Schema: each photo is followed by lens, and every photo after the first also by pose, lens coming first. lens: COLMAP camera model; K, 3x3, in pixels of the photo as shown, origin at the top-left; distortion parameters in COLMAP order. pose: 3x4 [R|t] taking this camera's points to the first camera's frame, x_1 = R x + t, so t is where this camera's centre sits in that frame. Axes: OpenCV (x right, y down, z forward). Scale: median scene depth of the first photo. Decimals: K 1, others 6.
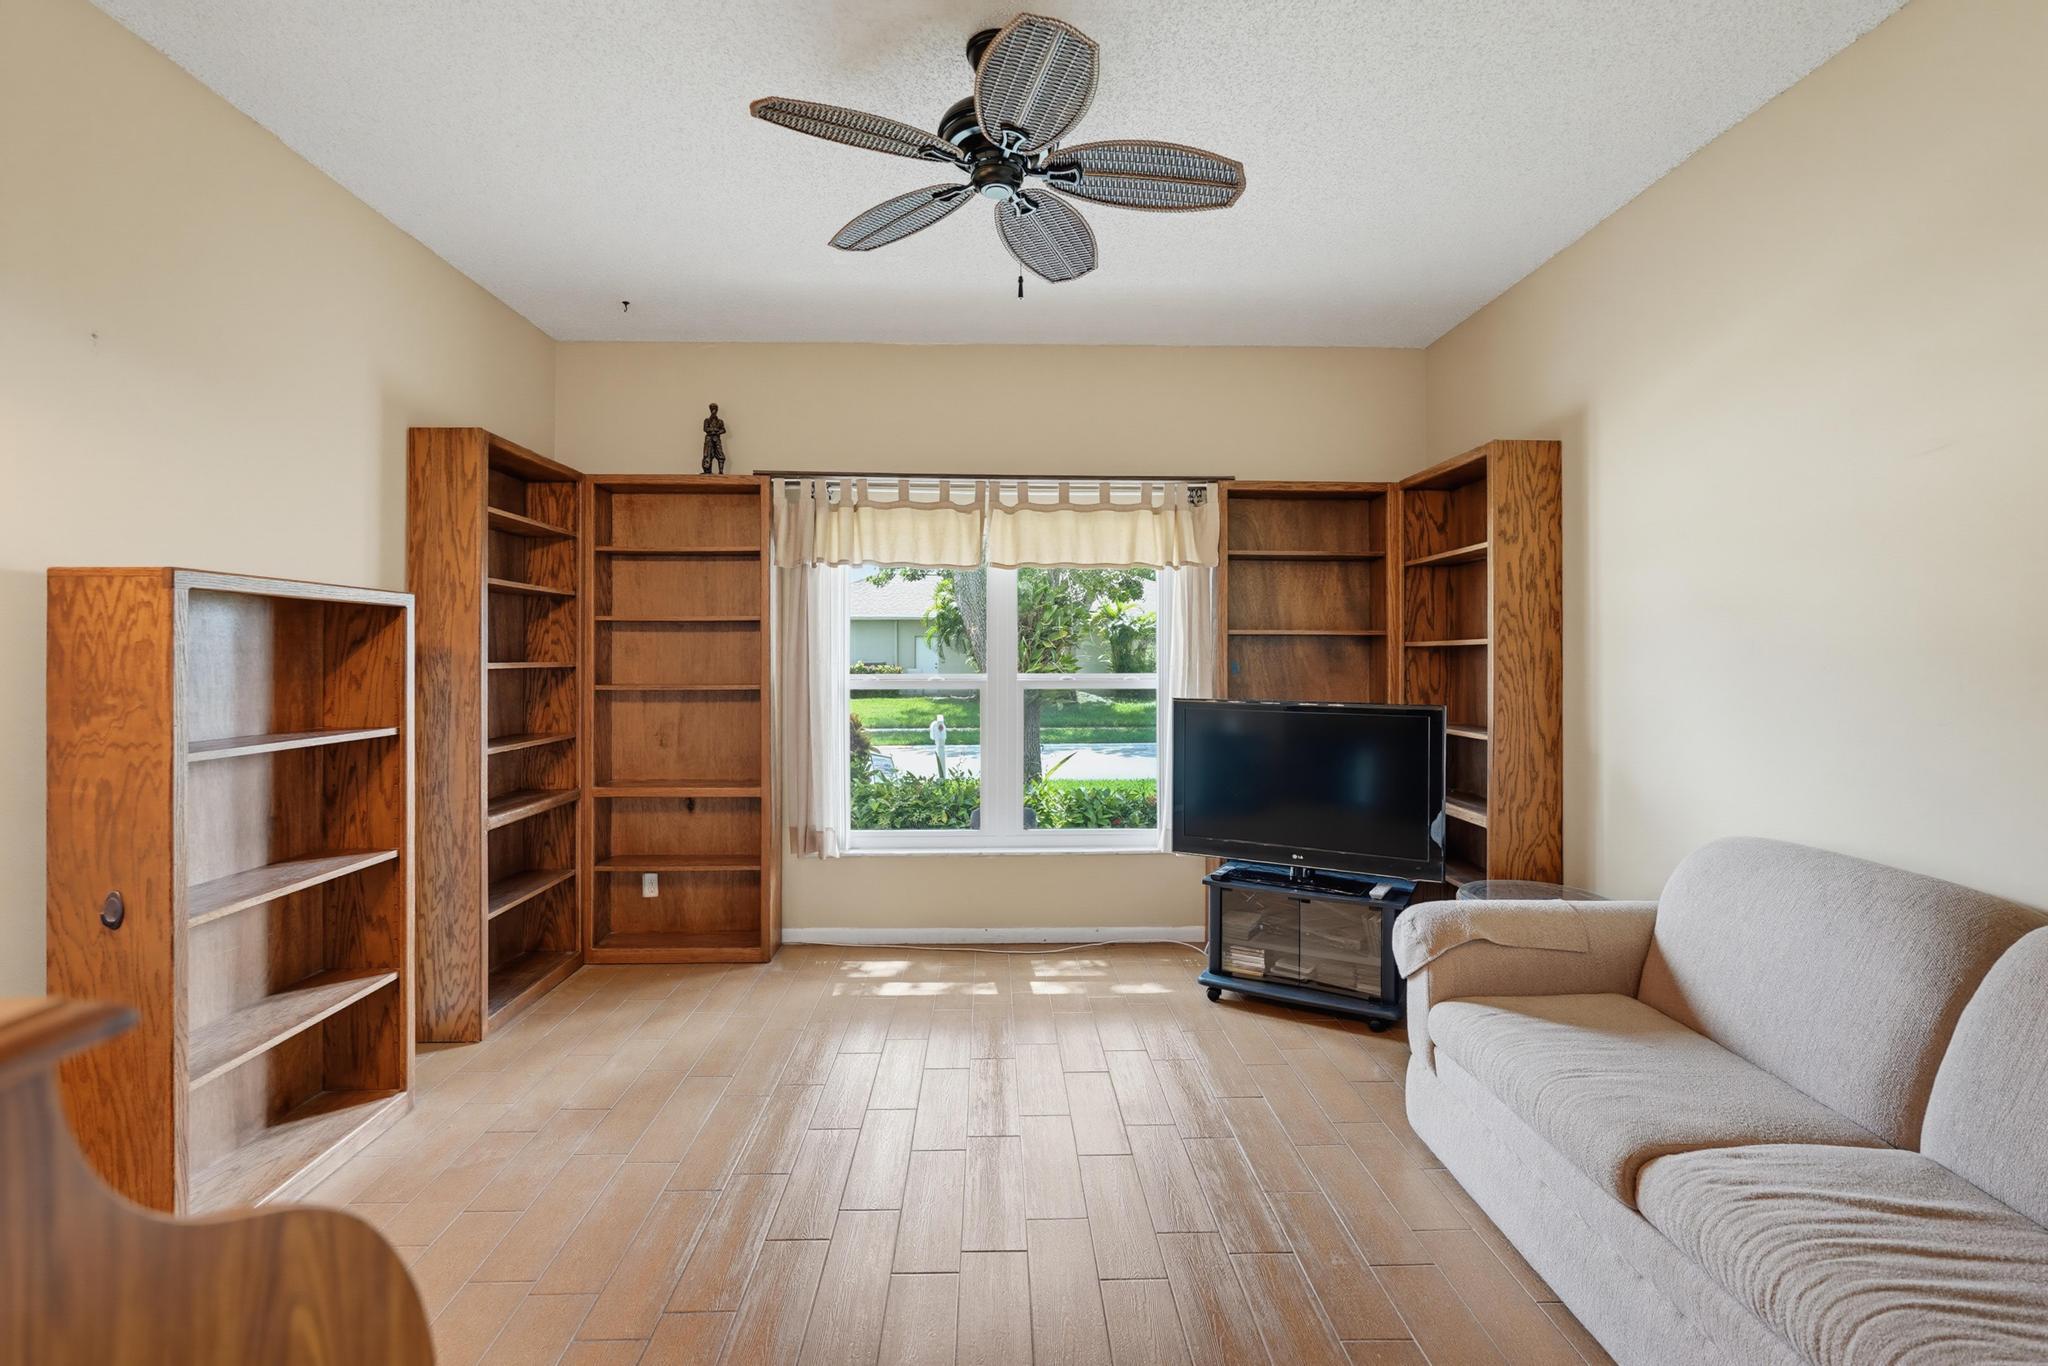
lens RADIAL K [[910.6, 0, 1023.7], [0, 910.6, 679.9], [0, 0, 1]] dist [-0.016088, 0.006913]
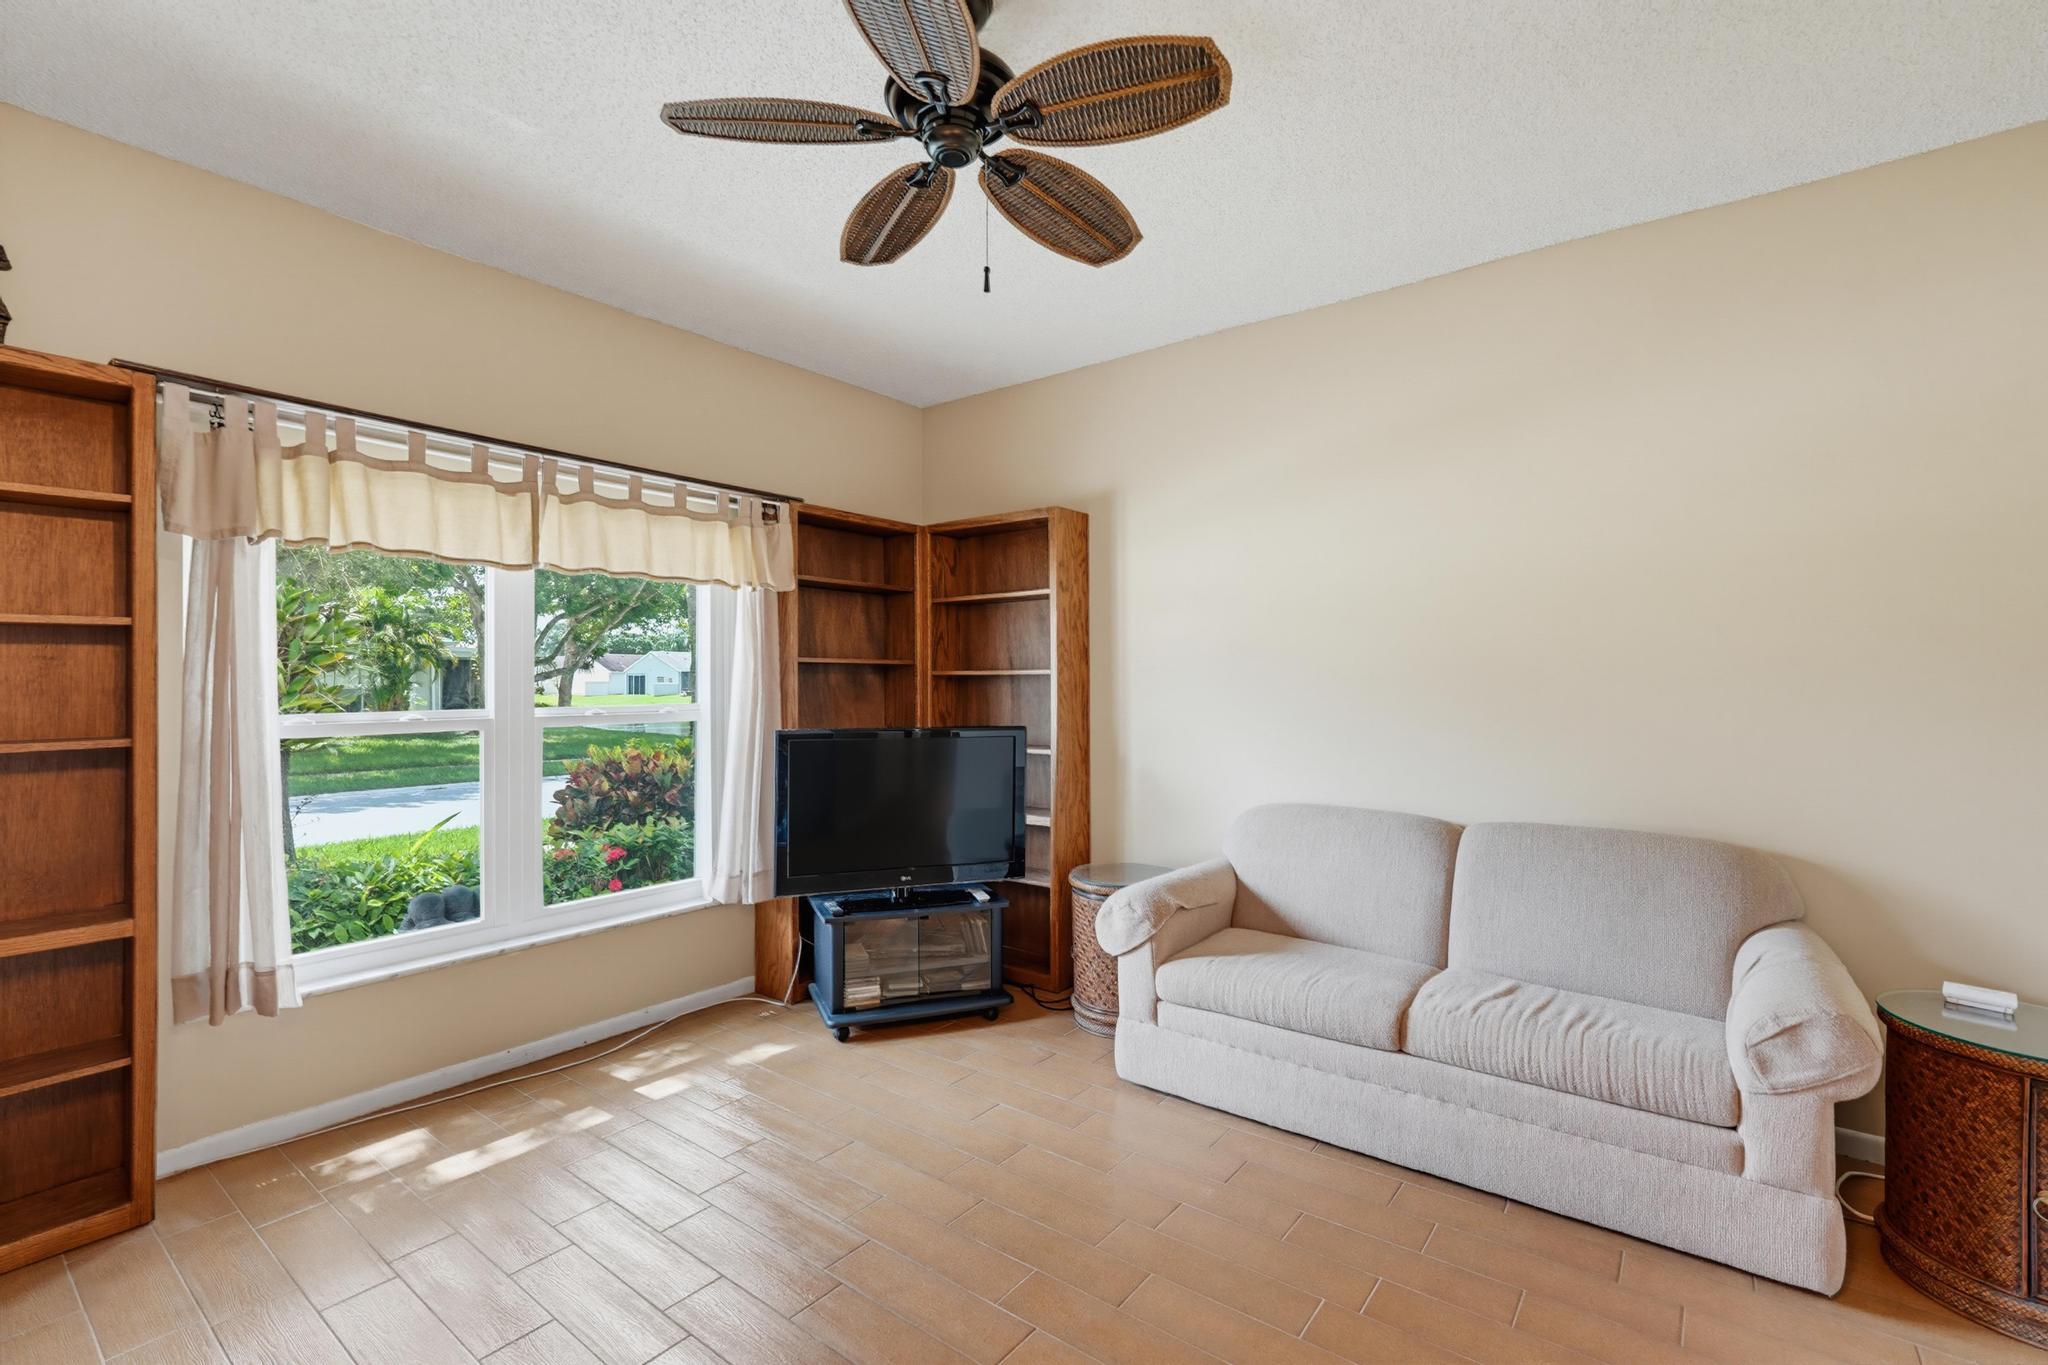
lens RADIAL K [[905.6, 0, 1021.7], [0, 905.6, 702.8], [0, 0, 1]] dist [-0.023847, 0.013284]
pose [[0.643261, -0.020509, 0.765373, -0.361466], [0.023992, 0.999690, 0.006623, -0.008044], [-0.765271, 0.014102, 0.643553, 0.211537]]
